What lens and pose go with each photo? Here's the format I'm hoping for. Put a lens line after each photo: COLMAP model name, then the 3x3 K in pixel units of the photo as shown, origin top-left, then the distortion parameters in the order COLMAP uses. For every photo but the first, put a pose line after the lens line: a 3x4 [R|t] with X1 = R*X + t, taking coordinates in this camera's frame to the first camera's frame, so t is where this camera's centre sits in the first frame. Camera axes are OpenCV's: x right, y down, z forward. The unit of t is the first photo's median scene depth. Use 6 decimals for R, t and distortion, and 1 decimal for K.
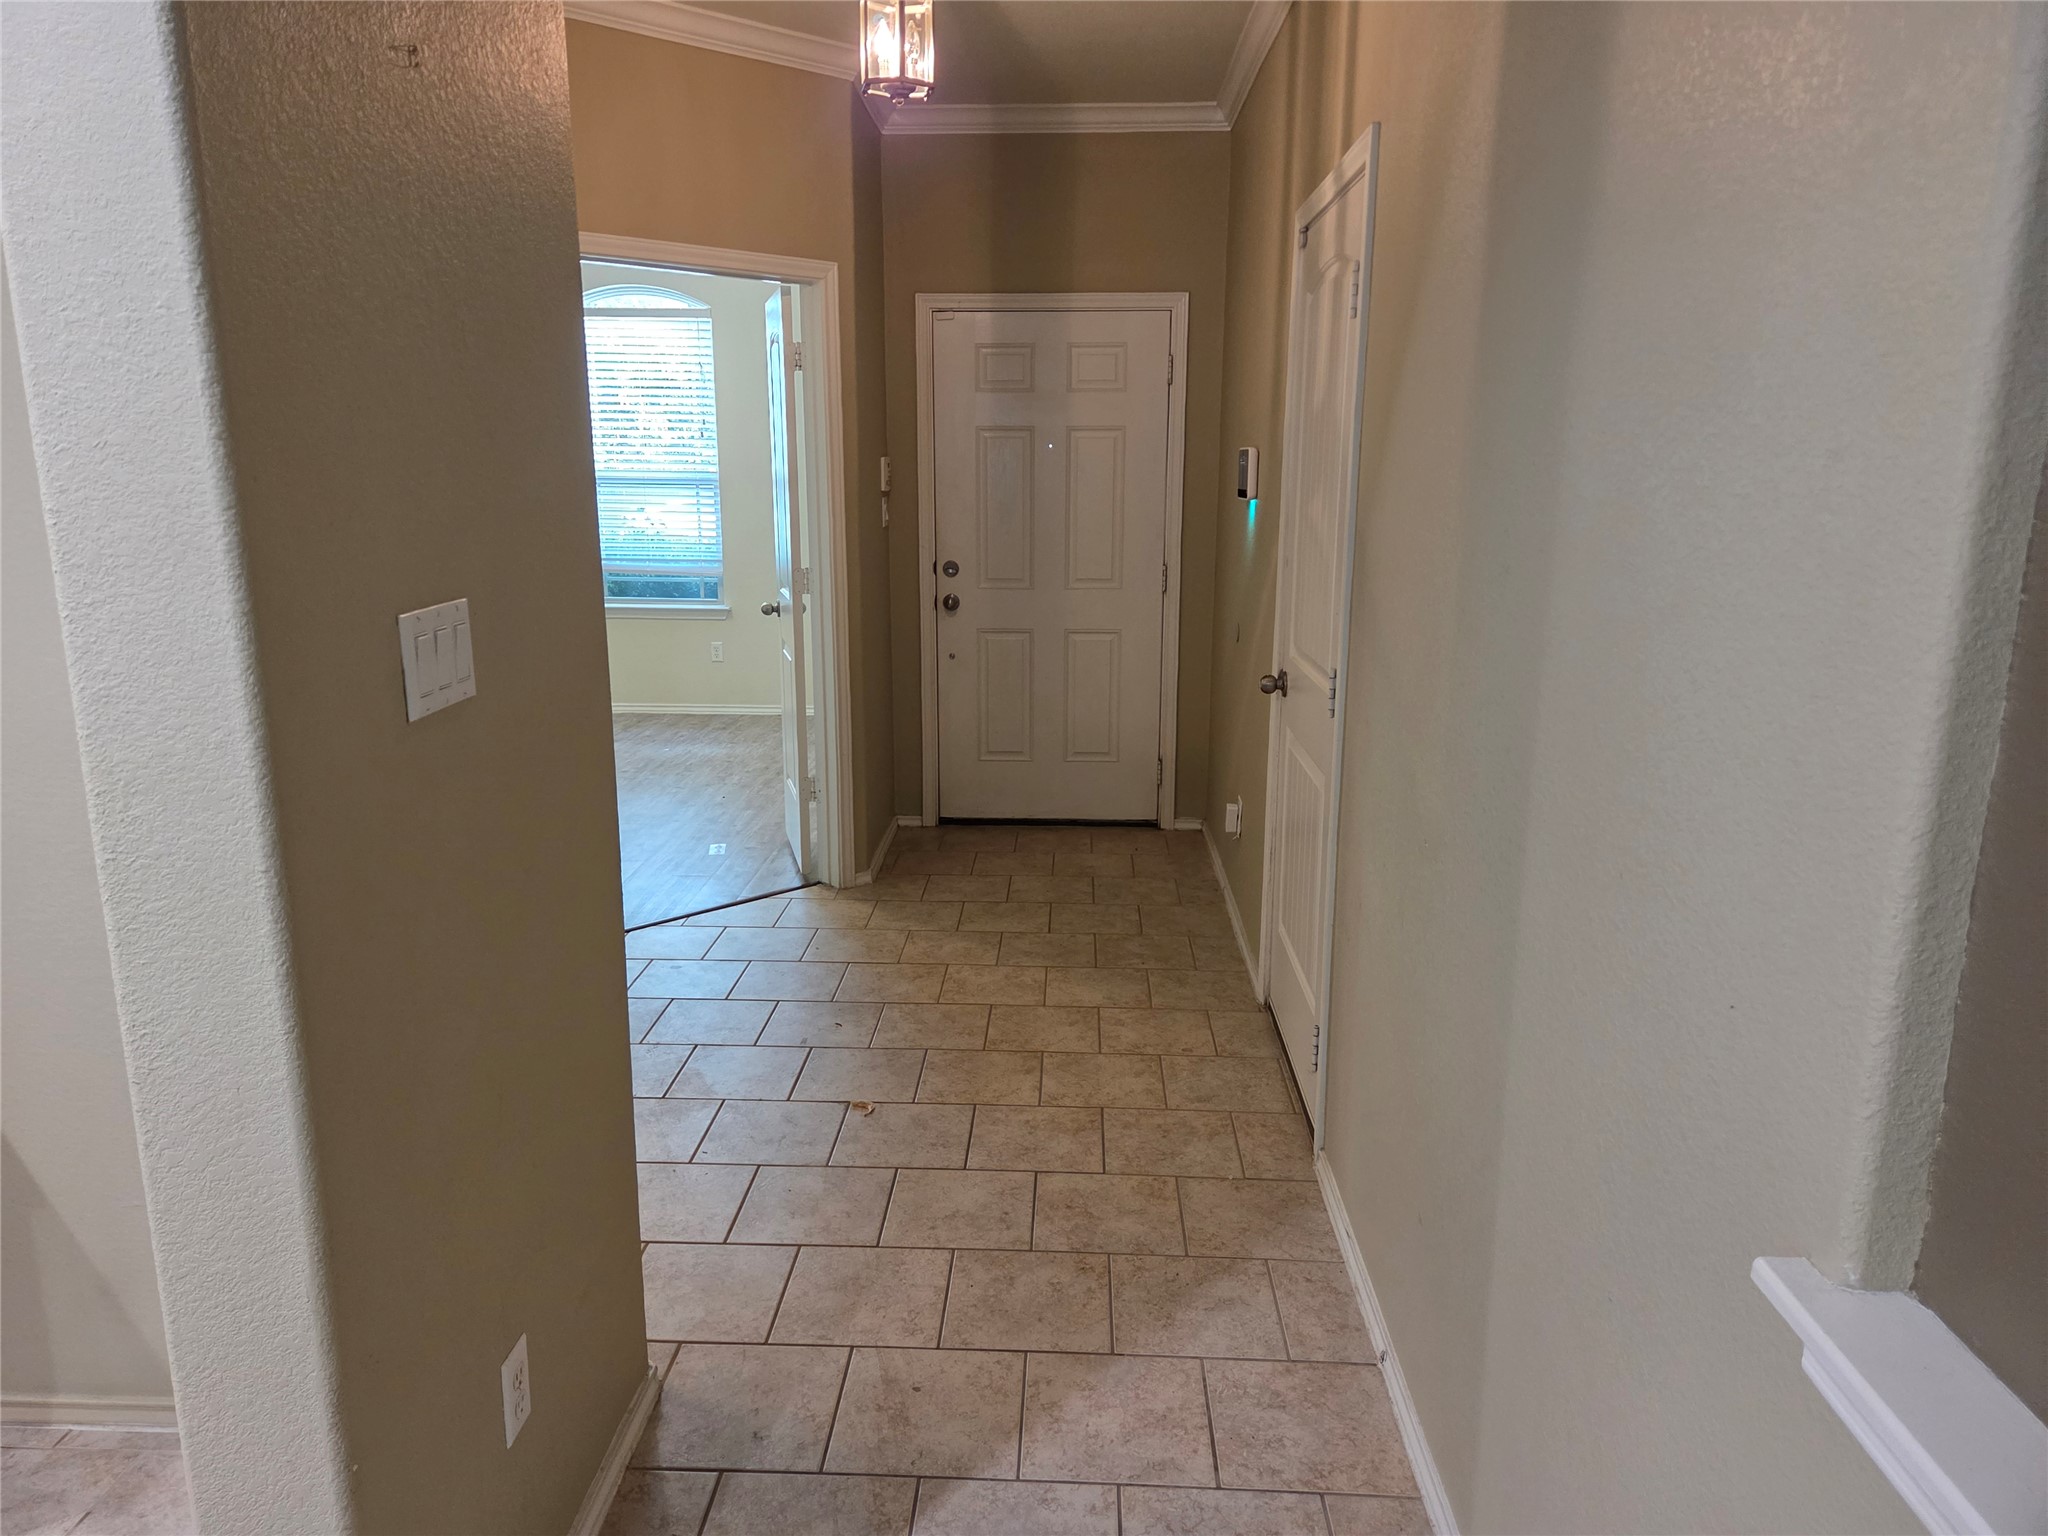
lens RADIAL K [[1375.7, 0, 1010.2], [0, 1375.7, 753.8], [0, 0, 1]] dist [0.062784, -0.048949]
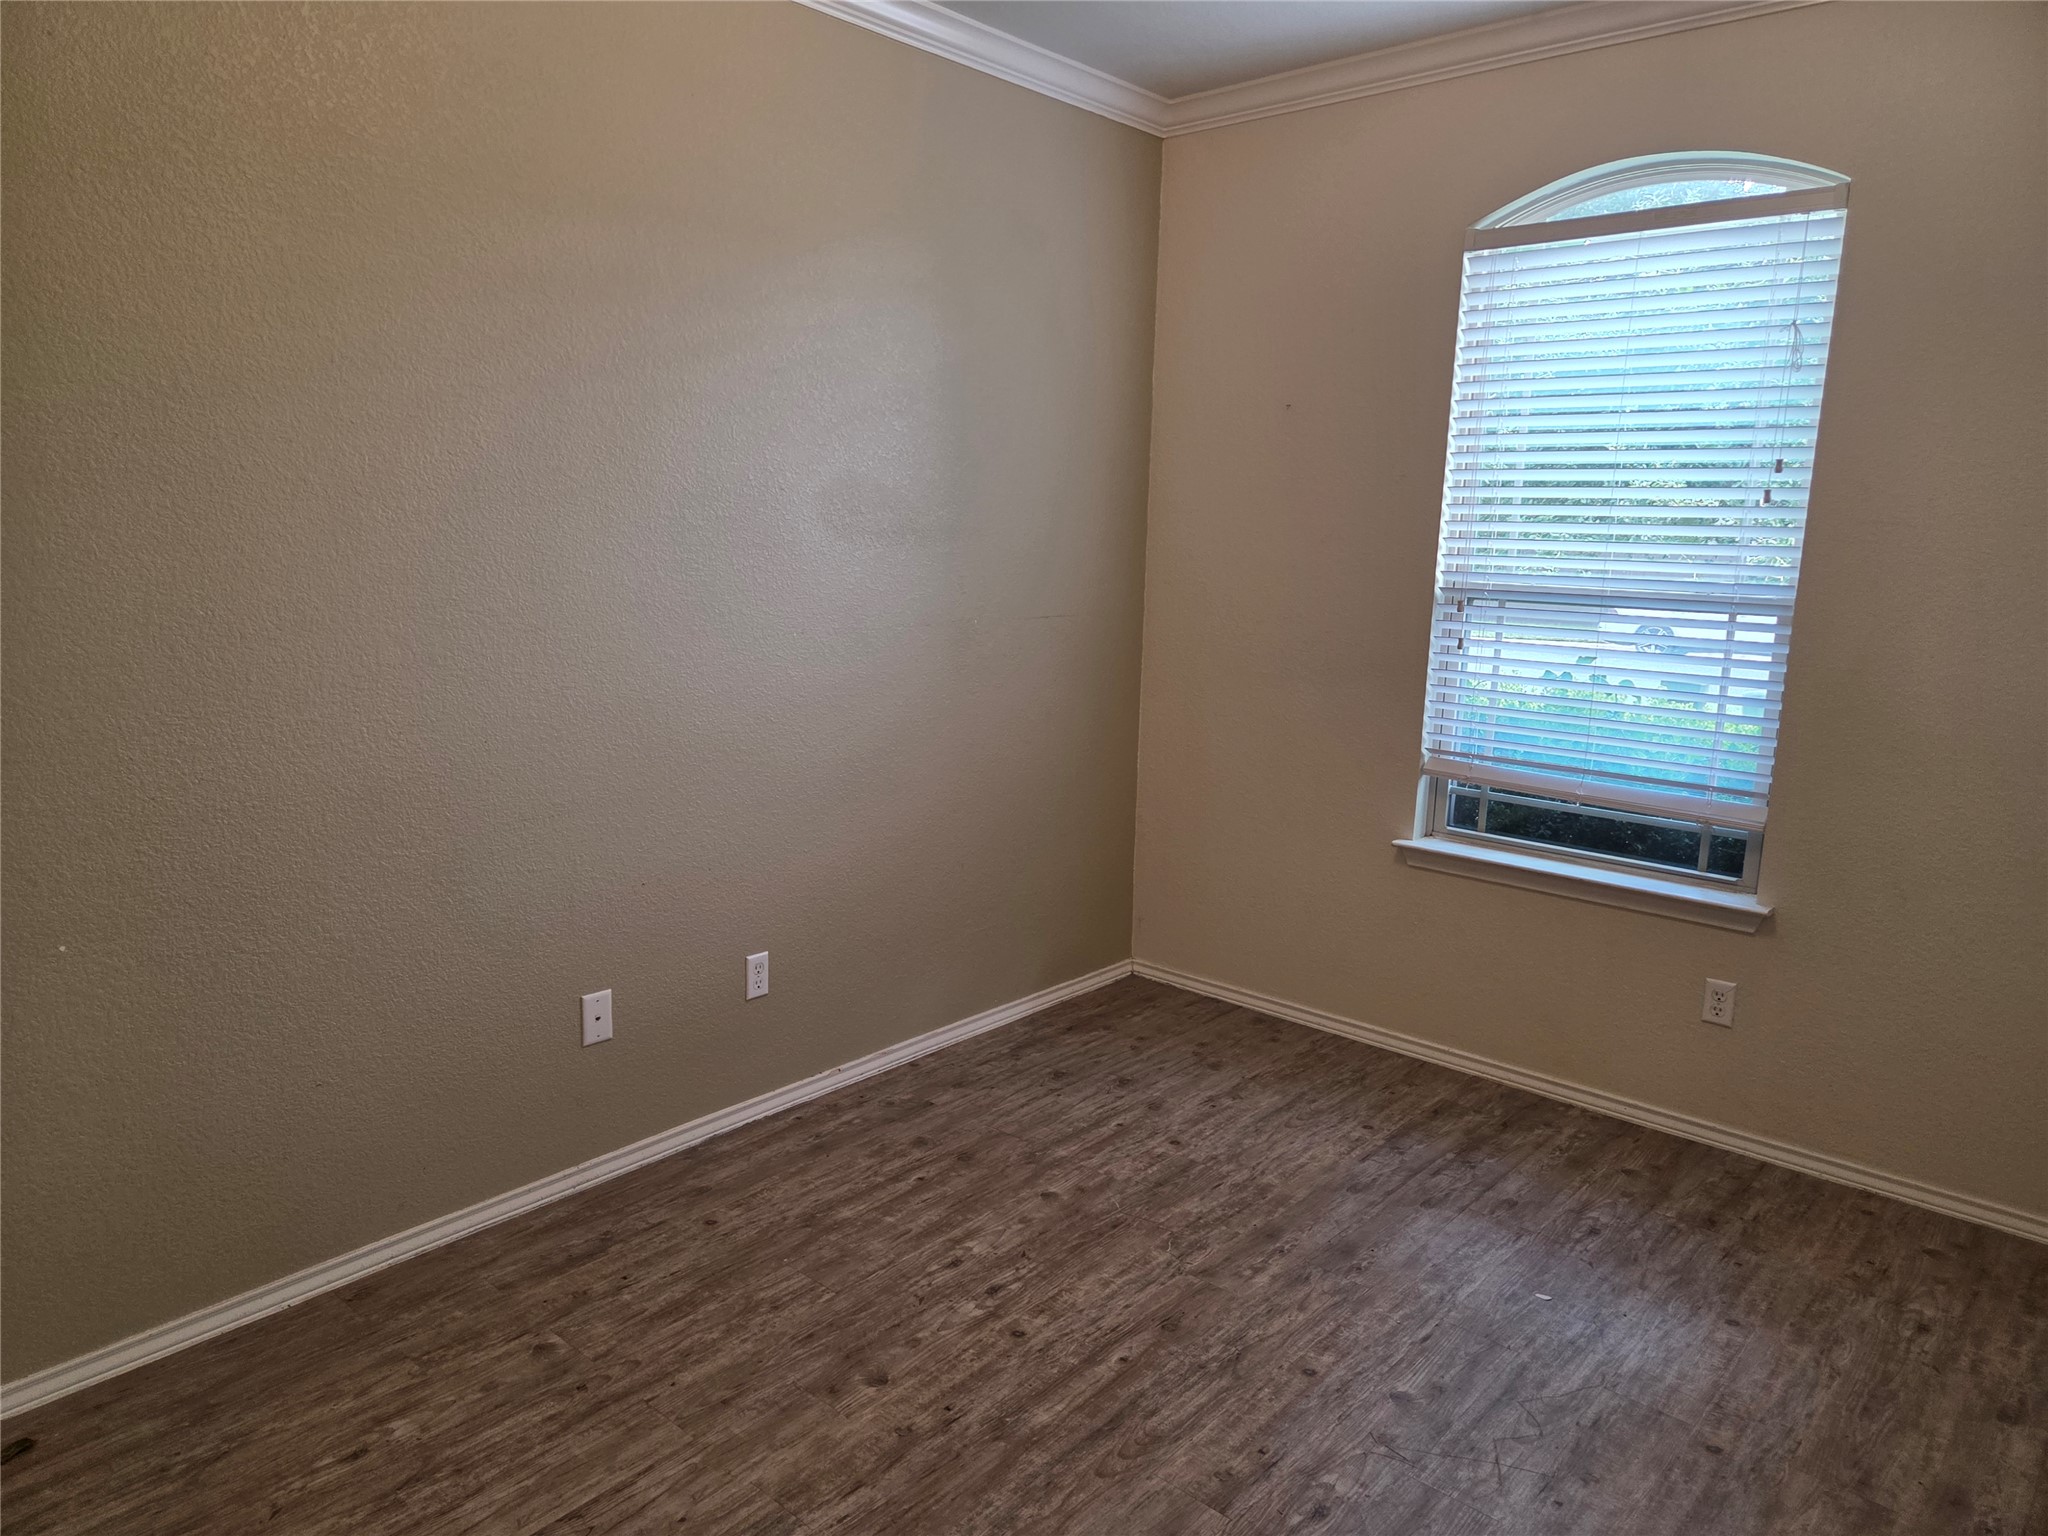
lens RADIAL K [[1375.7, 0, 1025.2], [0, 1375.7, 761.7], [0, 0, 1]] dist [0.062784, -0.048949]
pose [[0.775790, 0.130586, -0.617331, -0.123786], [-0.162724, 0.986663, 0.004219, -0.114898], [0.609649, 0.097181, 0.786692, 0.529735]]
